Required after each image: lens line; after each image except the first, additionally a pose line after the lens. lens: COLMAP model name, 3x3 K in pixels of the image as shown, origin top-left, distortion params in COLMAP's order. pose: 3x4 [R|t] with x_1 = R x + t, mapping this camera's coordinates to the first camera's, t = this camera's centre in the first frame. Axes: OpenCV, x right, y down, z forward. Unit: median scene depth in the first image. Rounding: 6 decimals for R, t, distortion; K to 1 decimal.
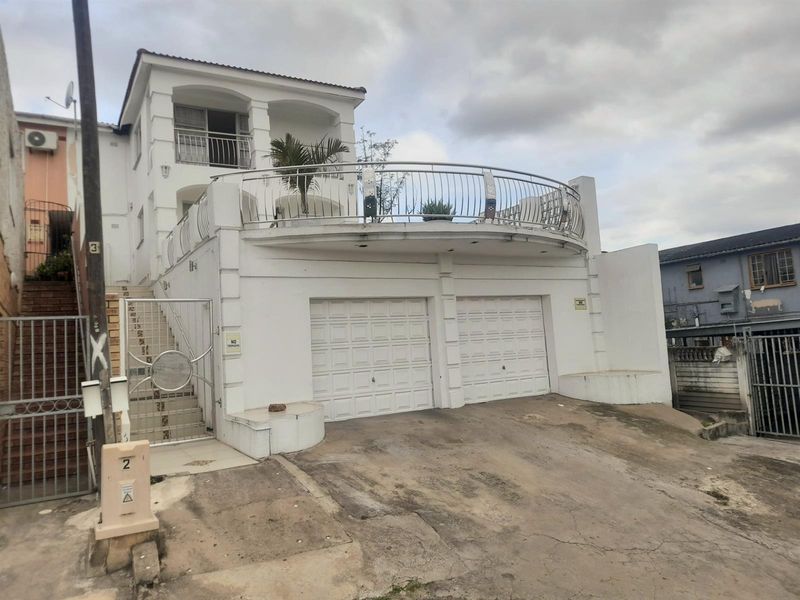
lens RADIAL K [[594.7, 0, 400.0], [0, 594.7, 300.0], [0, 0, 1]] dist [0.026842, -0.000997]
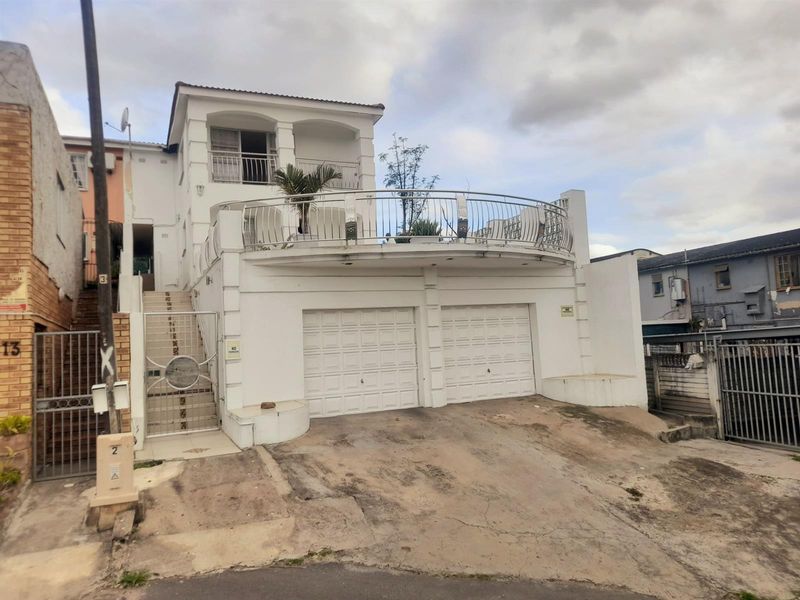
lens RADIAL K [[595.9, 0, 396.8], [0, 595.9, 298.1], [0, 0, 1]] dist [0.033453, -0.002856]
pose [[0.993542, -0.000328, -0.113462, 0.154674], [0.001725, 0.999924, 0.012223, -0.038106], [0.113449, -0.012339, 0.993467, -0.119099]]
